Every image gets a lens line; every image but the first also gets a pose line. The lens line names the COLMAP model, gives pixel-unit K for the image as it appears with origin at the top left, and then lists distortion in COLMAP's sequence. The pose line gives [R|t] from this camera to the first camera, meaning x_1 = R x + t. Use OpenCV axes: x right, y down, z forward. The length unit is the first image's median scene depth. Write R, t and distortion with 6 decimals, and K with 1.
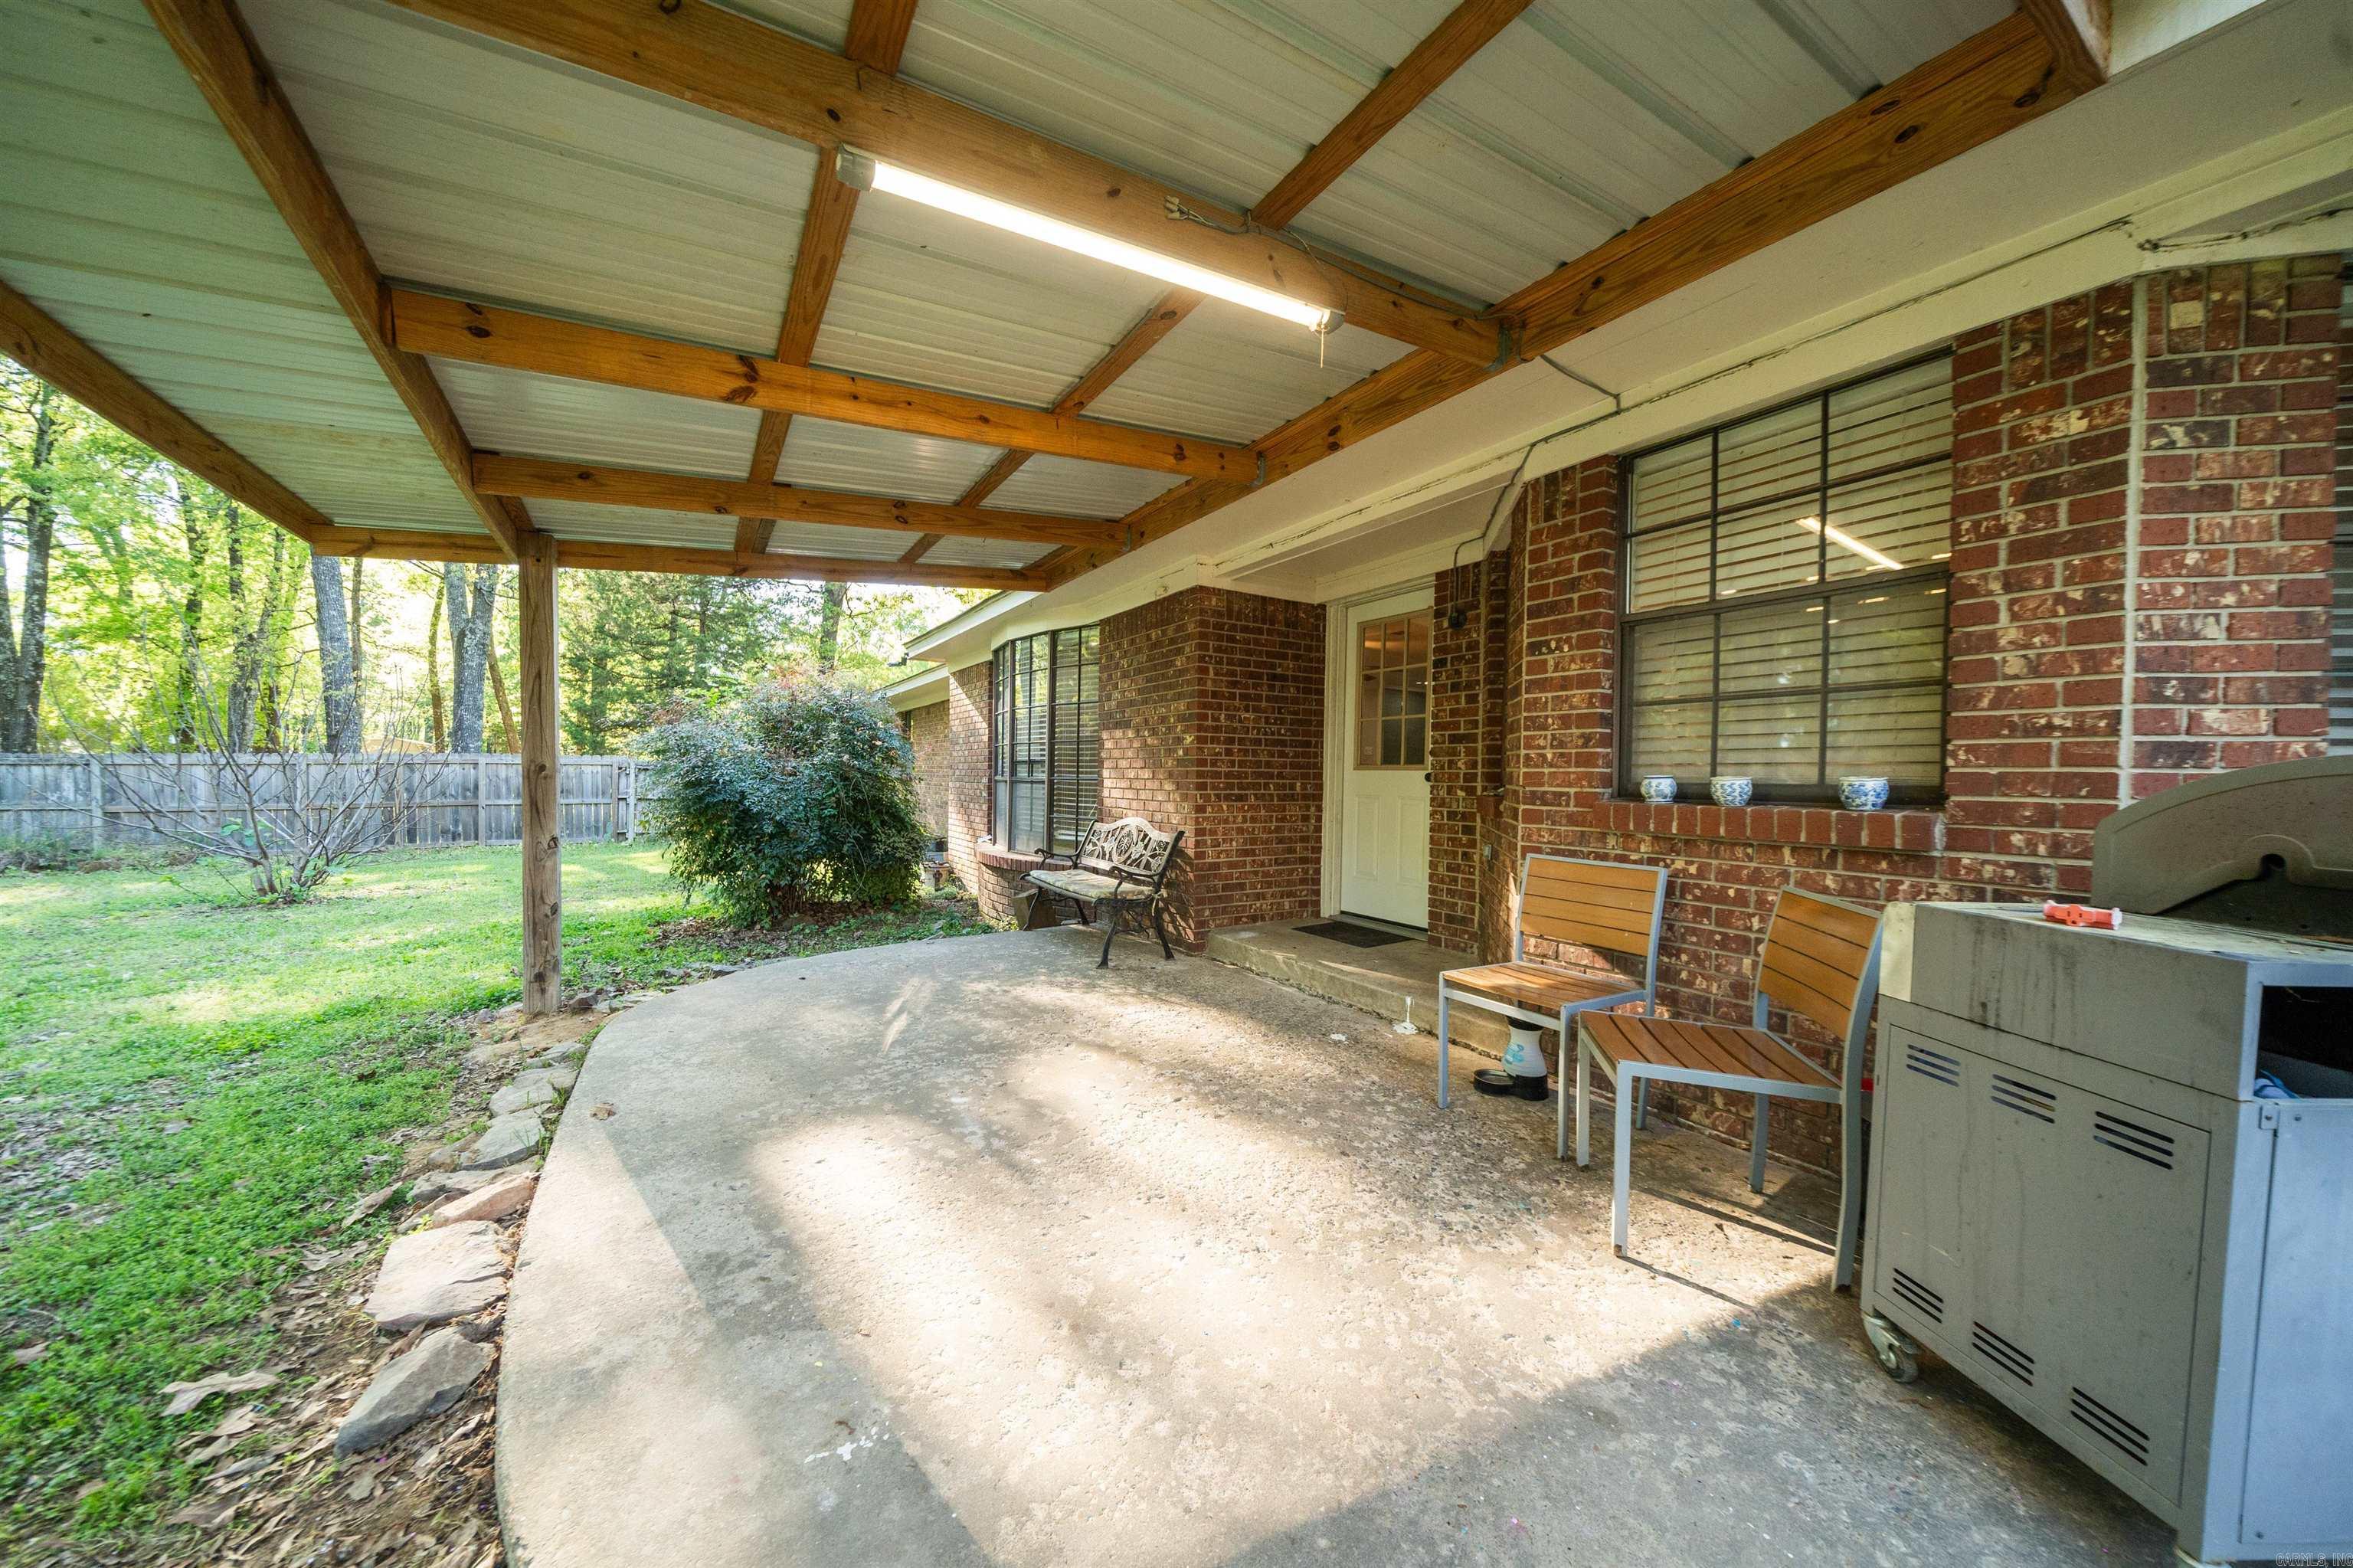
lens RADIAL K [[793.1, 0, 1171.7], [0, 793.1, 794.1], [0, 0, 1]] dist [-0.003206, -0.000341]
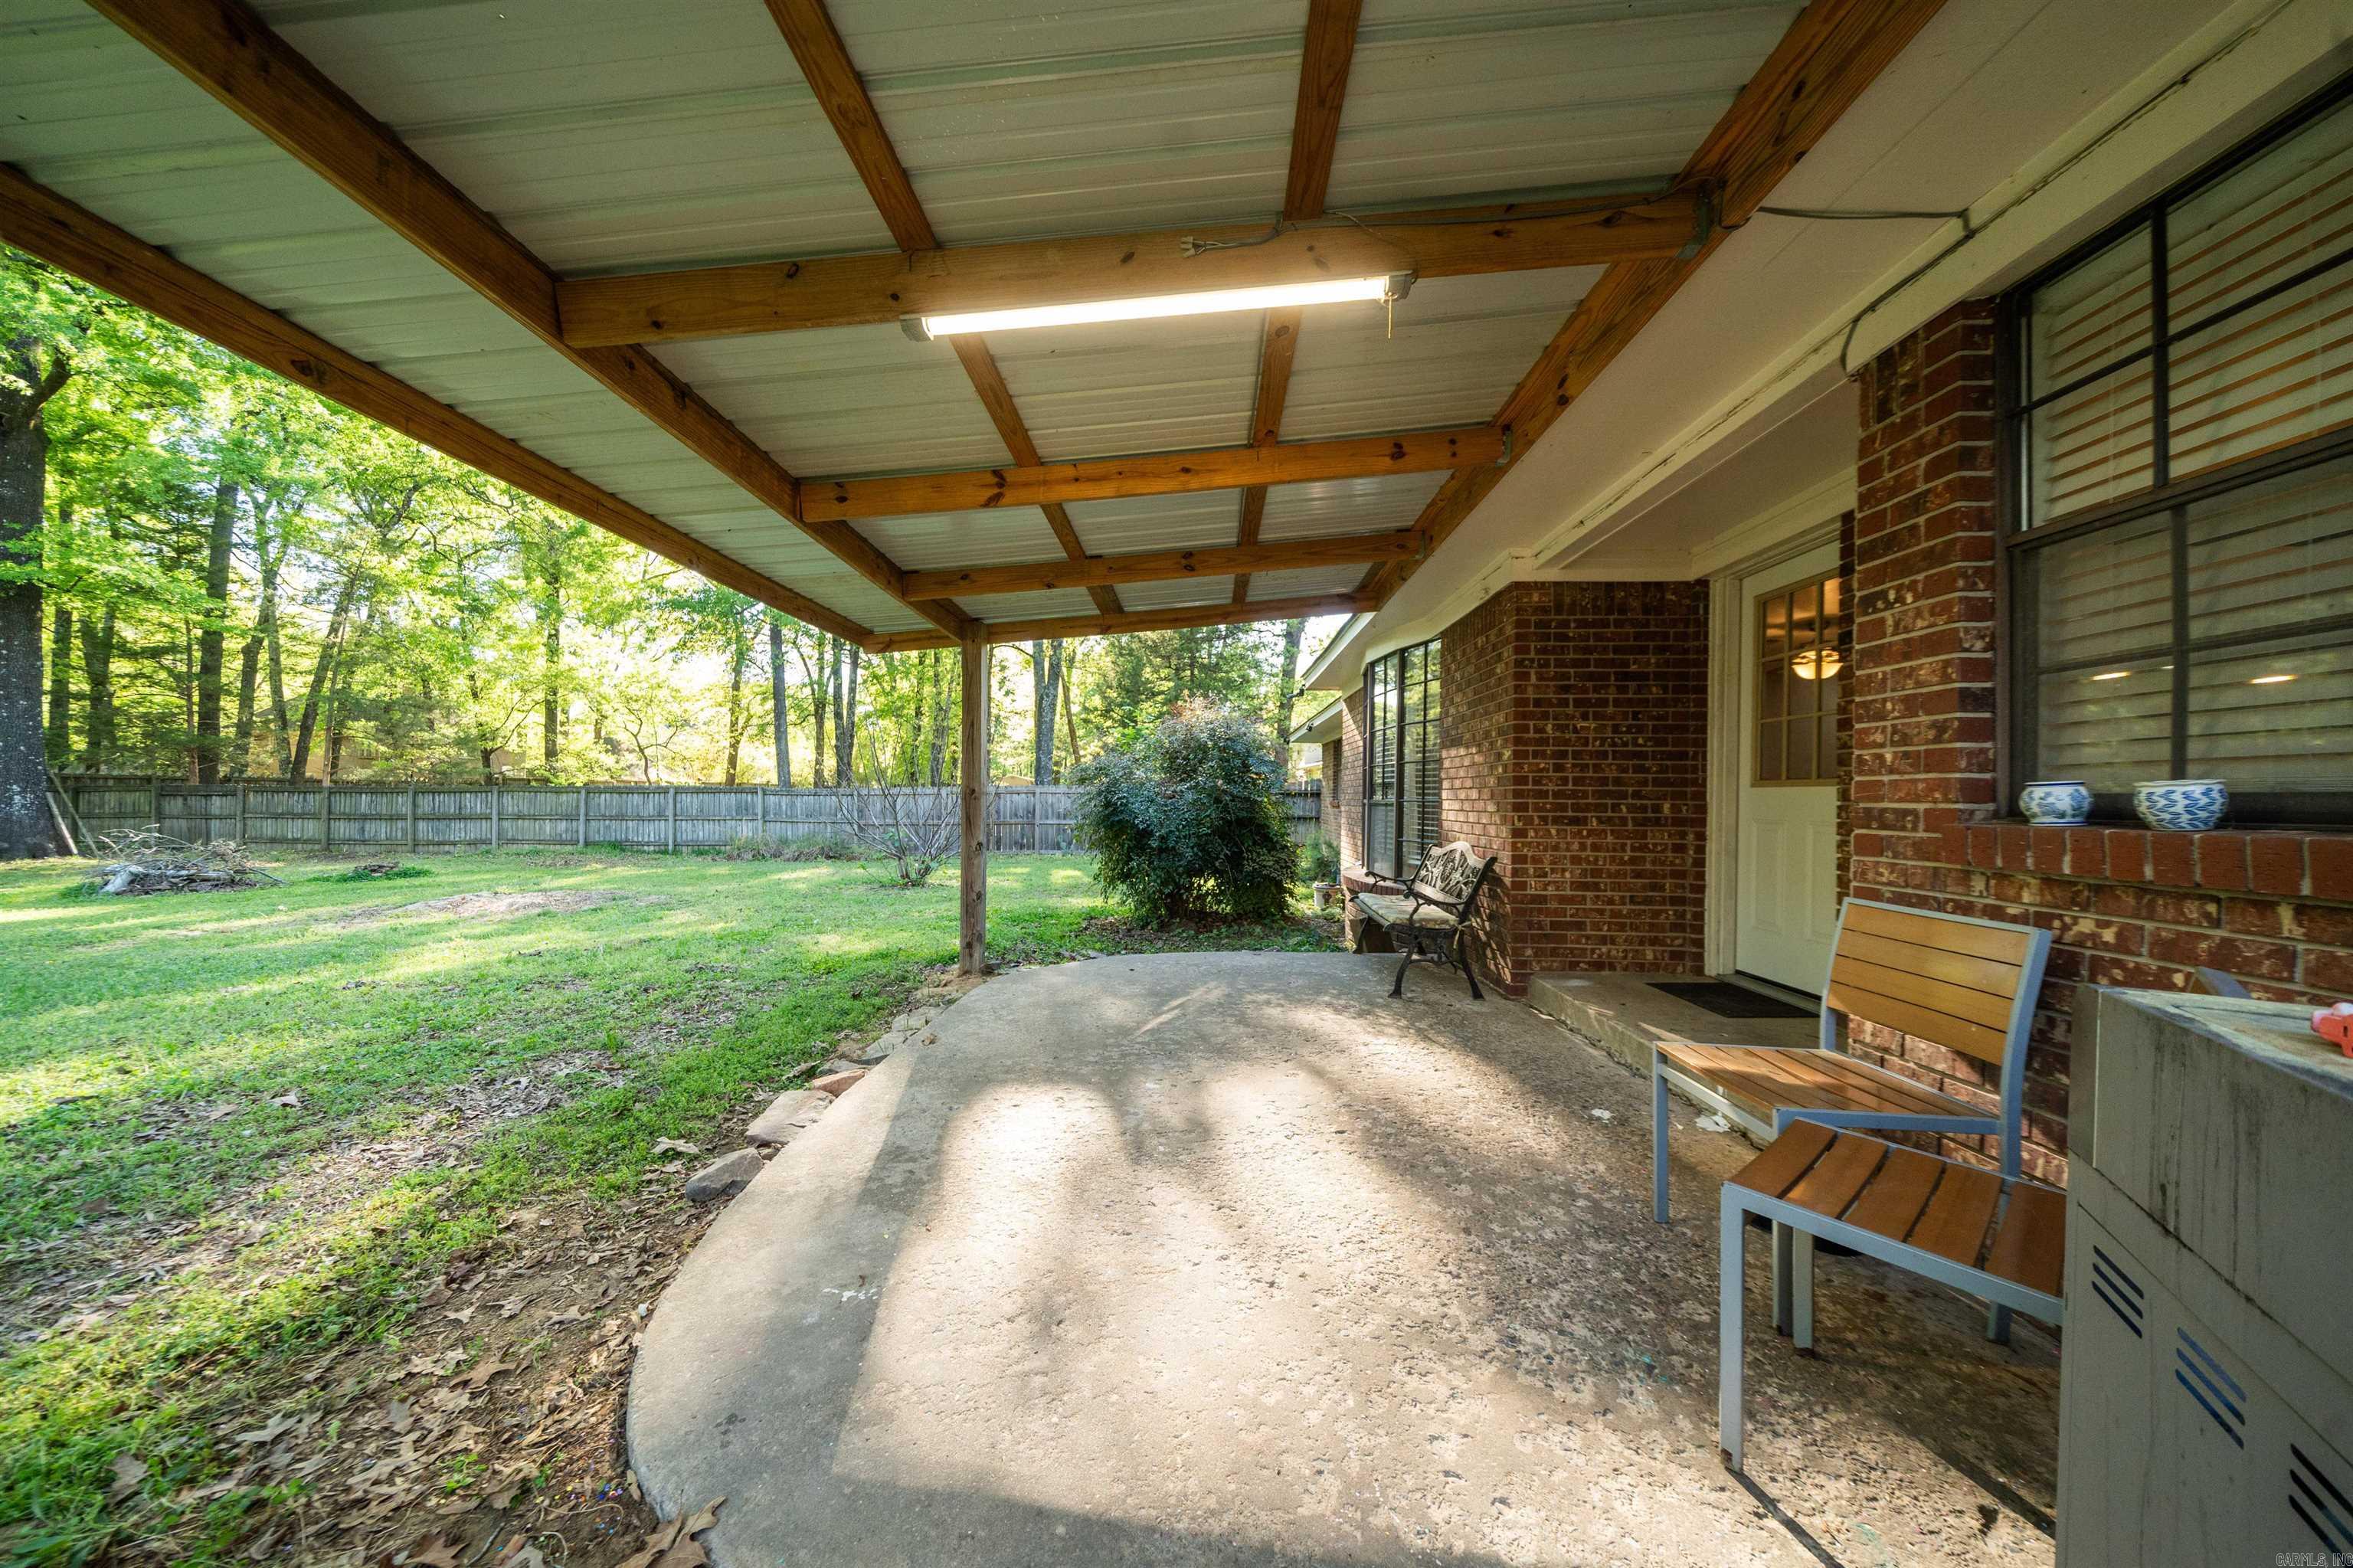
lens RADIAL K [[793.1, 0, 1167.6], [0, 793.1, 795.3], [0, 0, 1]] dist [-0.003206, -0.000341]
pose [[0.825134, -0.005755, -0.564908, 0.362606], [-0.013216, 0.999478, -0.029486, 0.013976], [0.564782, 0.031795, 0.824627, 0.087195]]
